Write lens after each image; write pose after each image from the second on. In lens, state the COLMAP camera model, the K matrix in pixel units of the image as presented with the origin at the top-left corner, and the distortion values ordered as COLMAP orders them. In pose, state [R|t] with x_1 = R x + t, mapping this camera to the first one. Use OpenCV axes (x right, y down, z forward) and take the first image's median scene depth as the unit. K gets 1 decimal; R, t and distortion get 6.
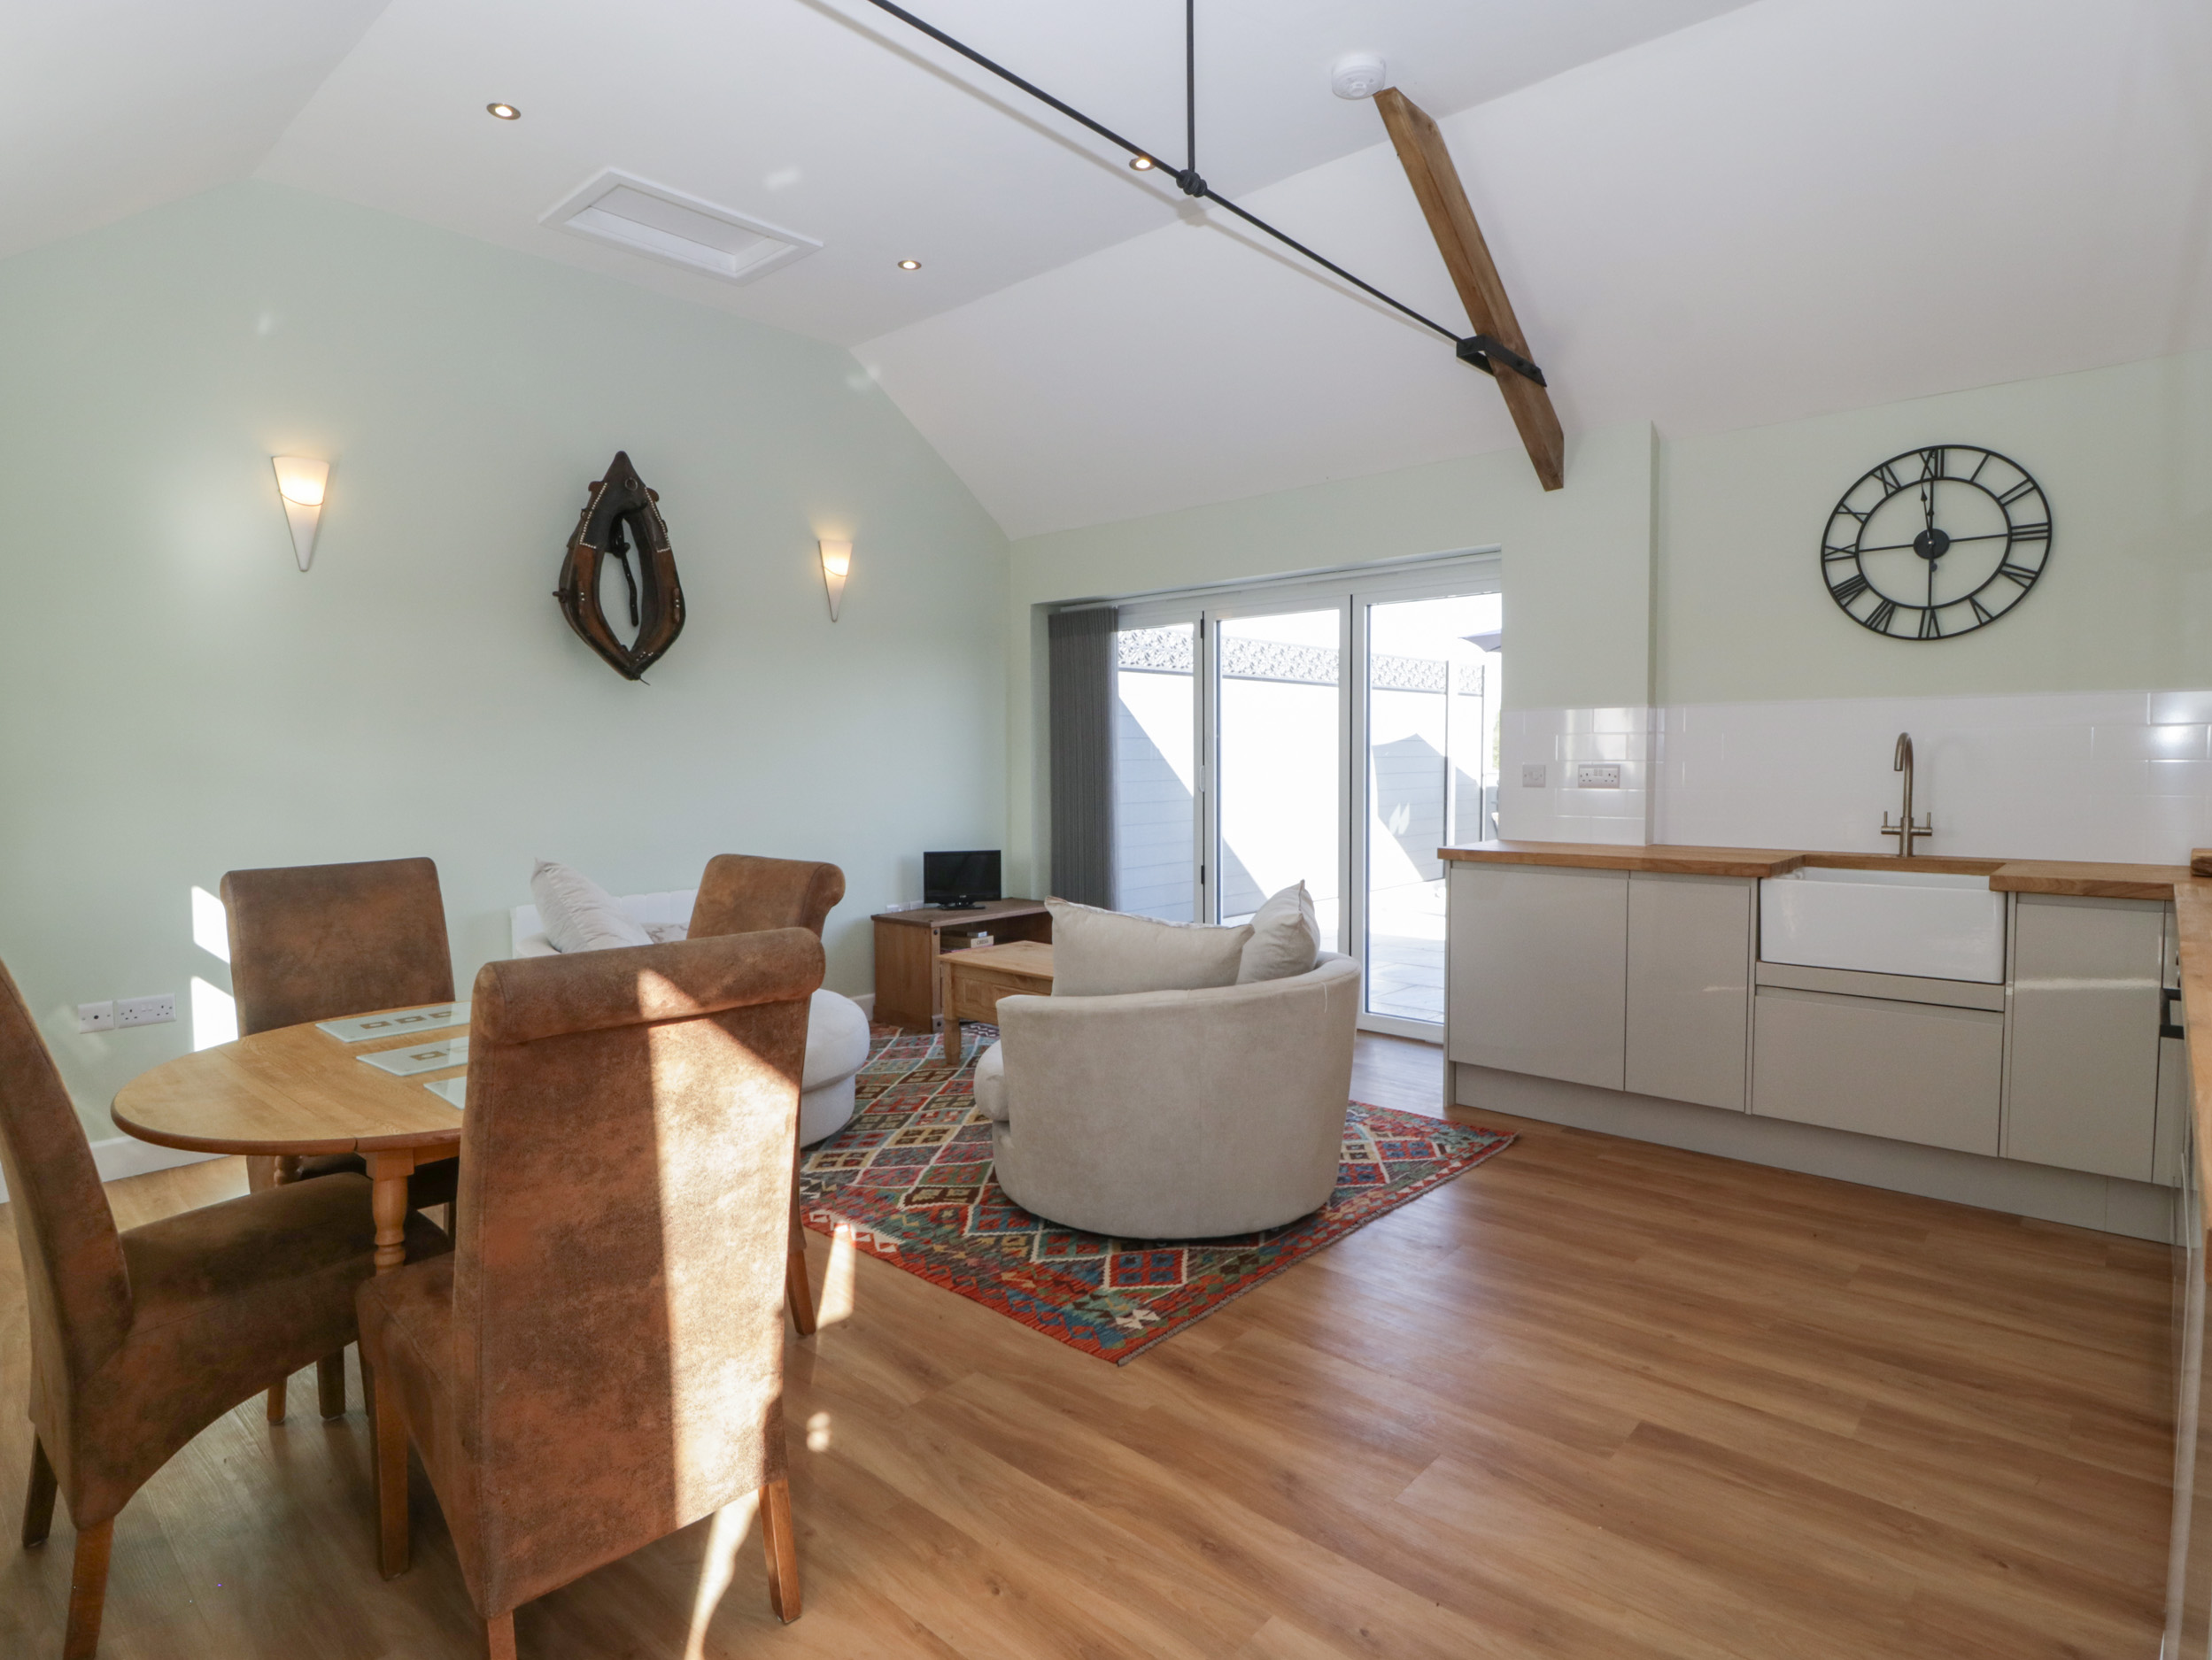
lens RADIAL K [[1186.3, 0, 1082.3], [0, 1186.3, 813.9], [0, 0, 1]] dist [0.004900, -0.016402]
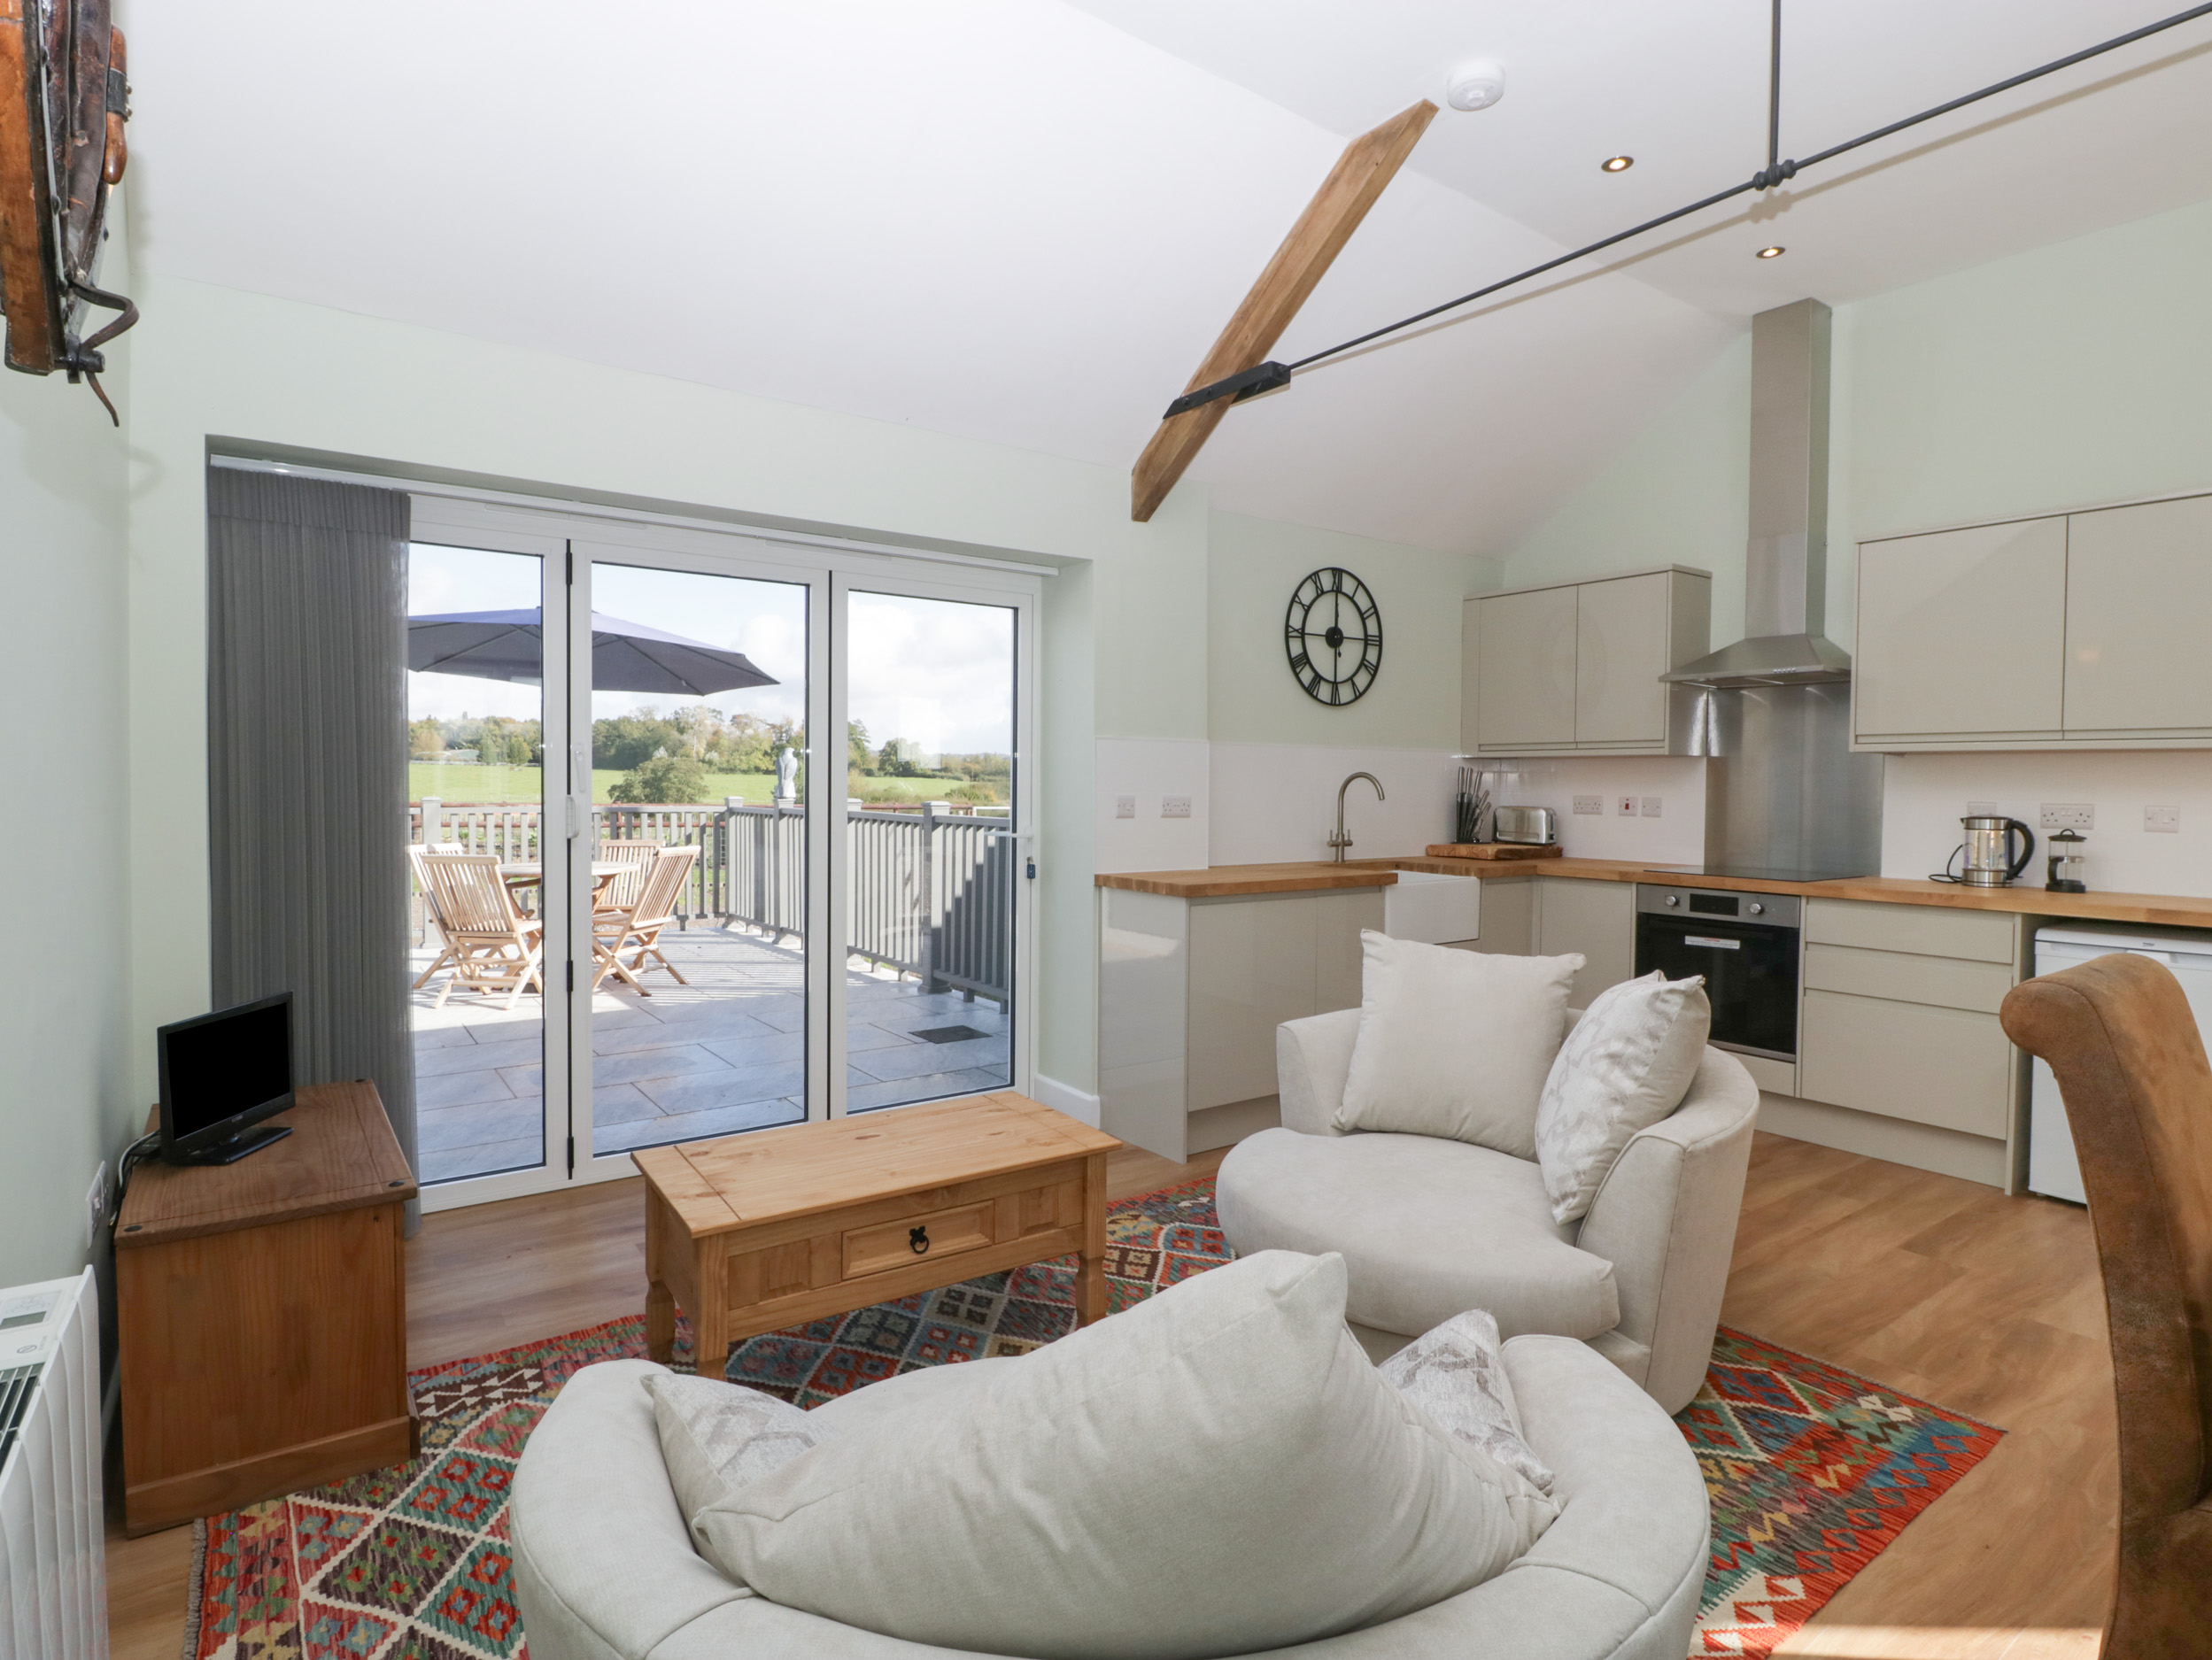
lens RADIAL K [[1157.1, 0, 1075.2], [0, 1157.1, 808.8], [0, 0, 1]] dist [0.007108, -0.019569]
pose [[0.207120, -0.014187, 0.978213, -0.671310], [0.038030, 0.999256, 0.006440, -0.045584], [-0.977576, 0.035867, 0.207505, 1.004889]]
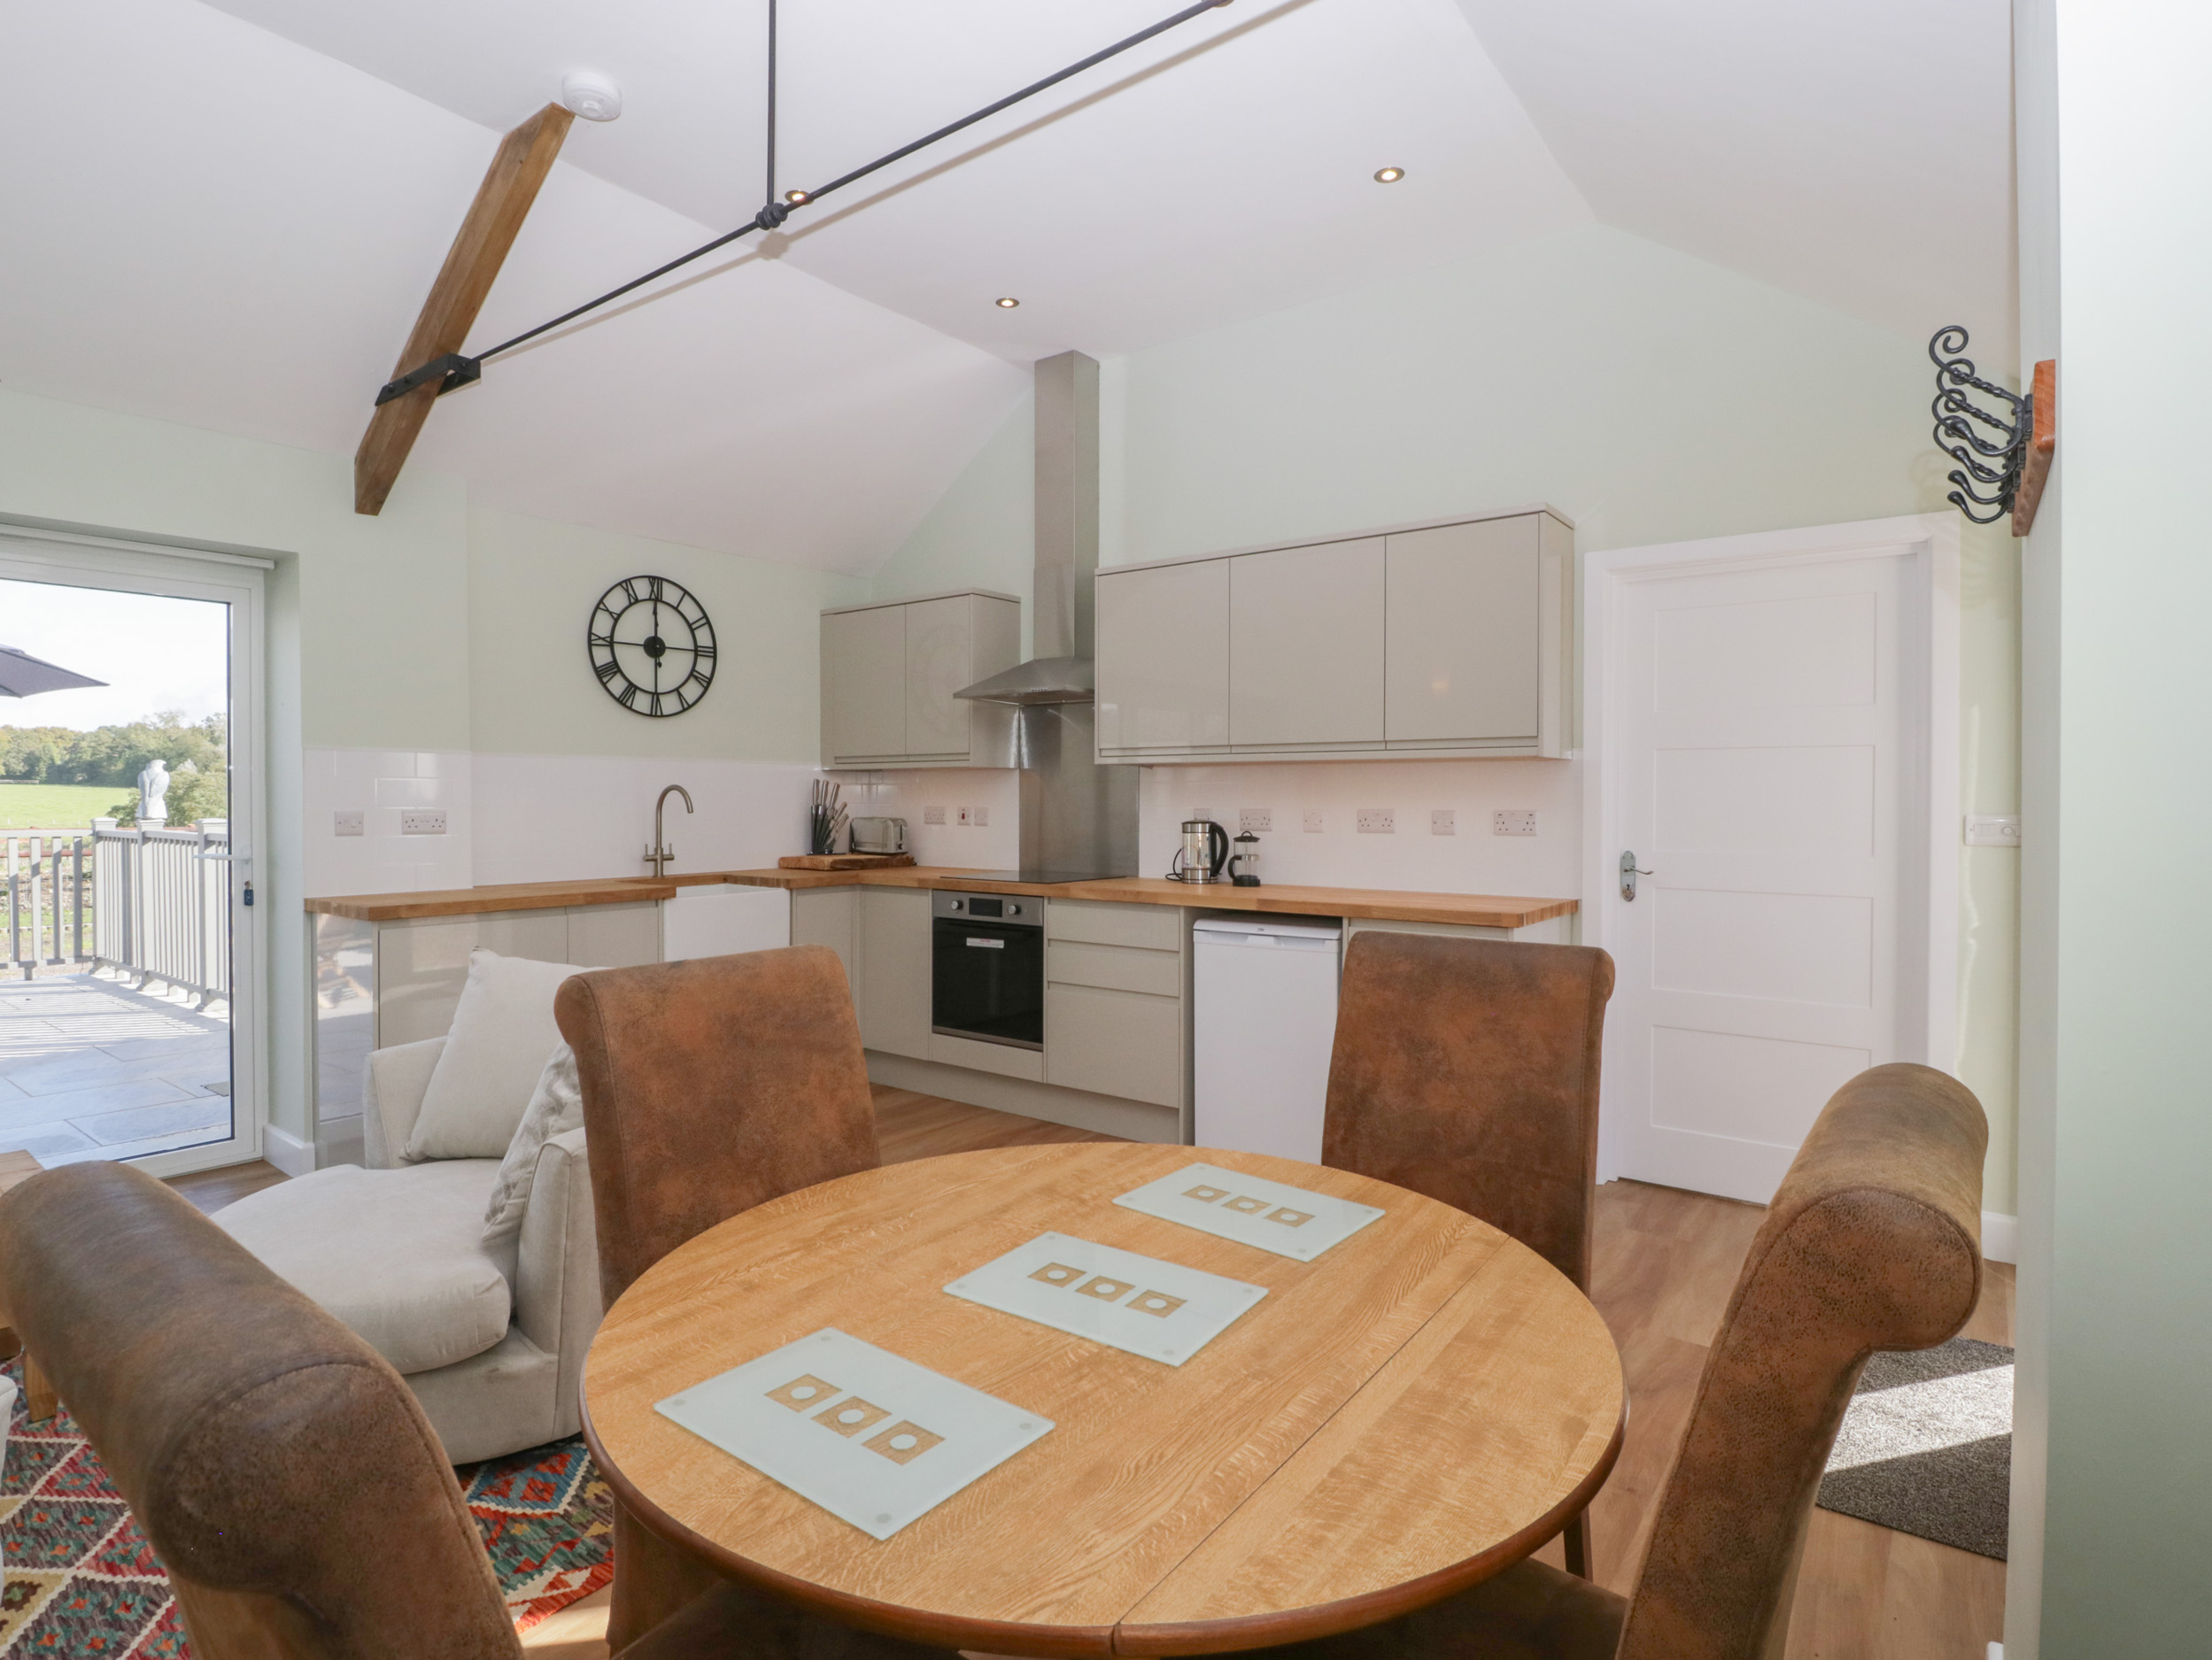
lens RADIAL K [[1169.8, 0, 1091.2], [0, 1169.8, 806.6], [0, 0, 1]] dist [0.001332, -0.014369]
pose [[-0.097795, -0.000723, 0.995206, -0.659799], [0.048982, 0.998784, 0.005539, -0.026756], [-0.994000, 0.049289, -0.097641, 0.629595]]
